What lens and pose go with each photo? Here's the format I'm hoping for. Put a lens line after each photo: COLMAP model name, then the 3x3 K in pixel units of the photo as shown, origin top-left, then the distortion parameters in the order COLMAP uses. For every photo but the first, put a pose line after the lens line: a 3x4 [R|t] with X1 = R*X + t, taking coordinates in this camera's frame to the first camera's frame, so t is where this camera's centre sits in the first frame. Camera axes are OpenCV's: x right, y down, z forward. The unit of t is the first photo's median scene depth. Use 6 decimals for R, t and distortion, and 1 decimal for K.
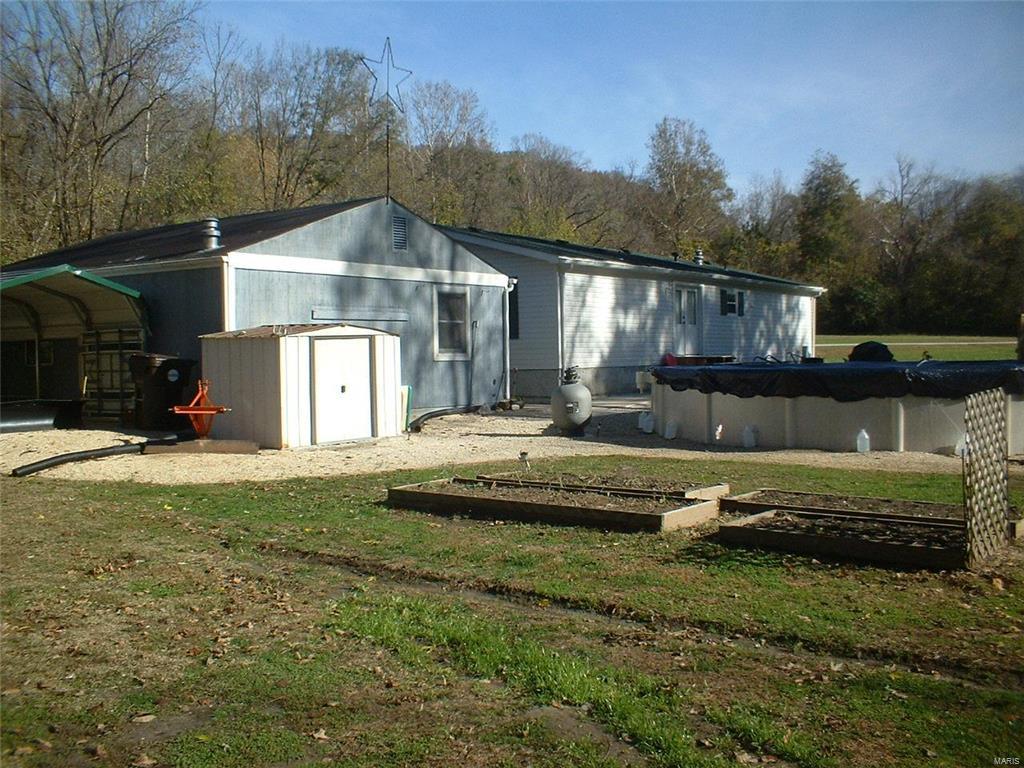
lens RADIAL K [[1100.3, 0, 512.0], [0, 1100.3, 384.0], [0, 0, 1]] dist [-0.041384, 0.039143]
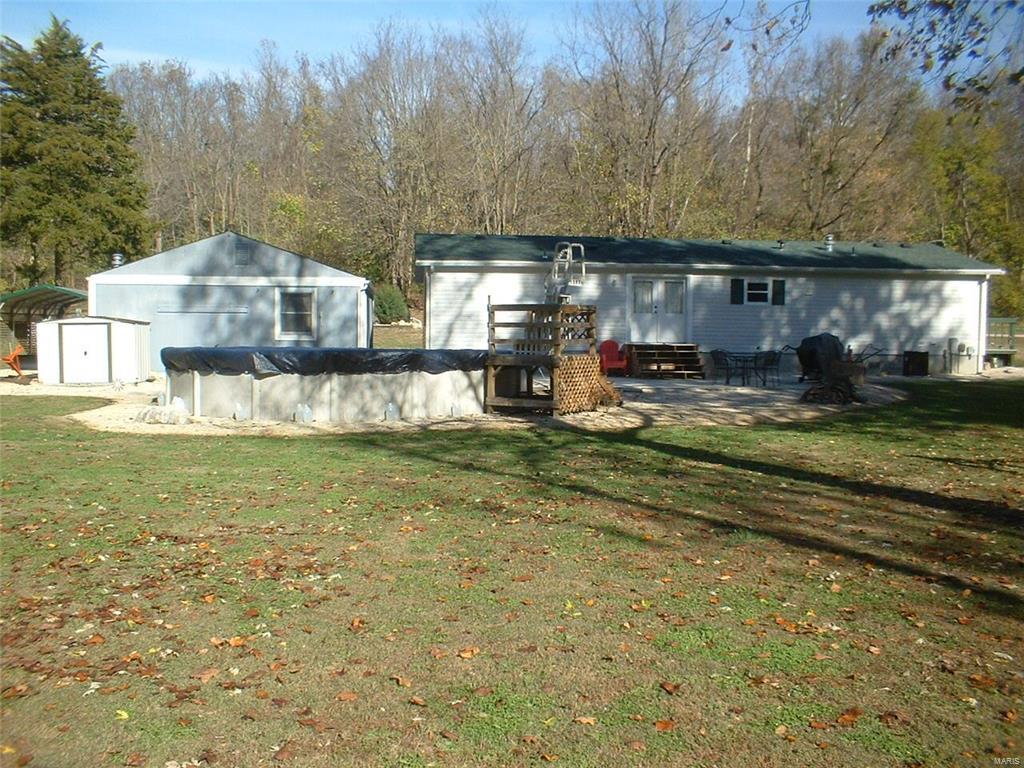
lens RADIAL K [[1100.3, 0, 512.0], [0, 1100.3, 384.0], [0, 0, 1]] dist [-0.041384, 0.039143]
pose [[0.637840, 0.054120, -0.768265, 1.000917], [-0.039293, 0.998516, 0.037717, -0.024075], [0.769166, 0.006130, 0.639019, 0.248068]]
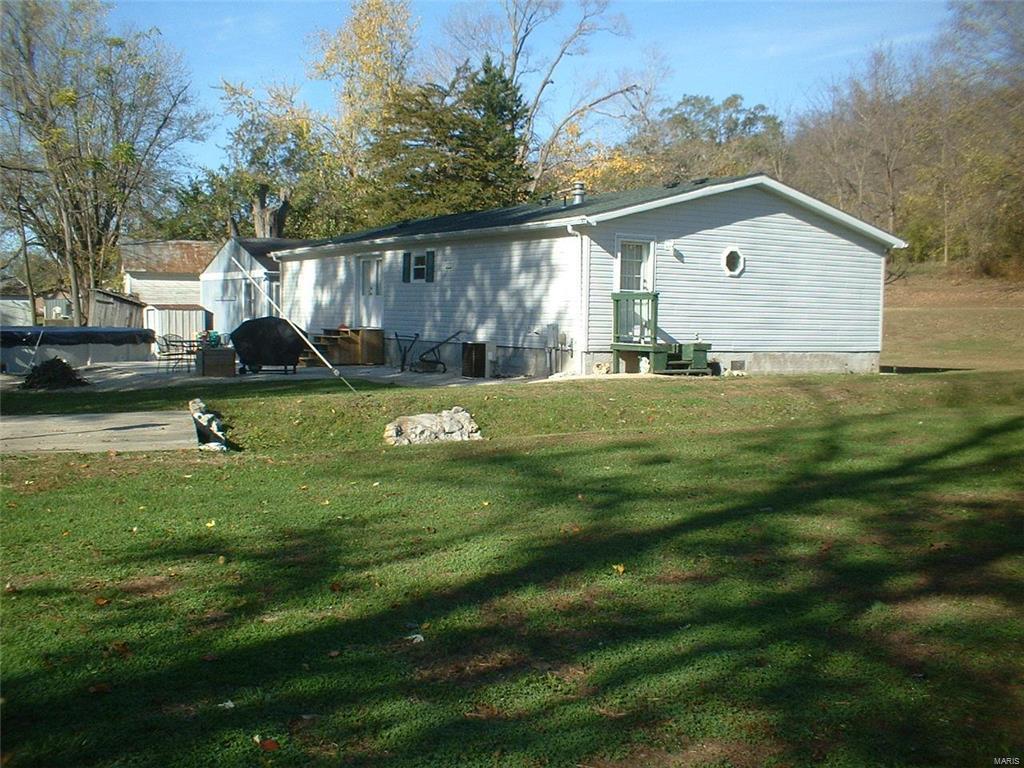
lens RADIAL K [[1100.3, 0, 512.0], [0, 1100.3, 384.0], [0, 0, 1]] dist [-0.041384, 0.039143]
pose [[-0.396436, 0.064246, -0.915812, 1.125288], [-0.039081, 0.995463, 0.086751, -0.074811], [0.917230, 0.070182, -0.392127, 1.691984]]
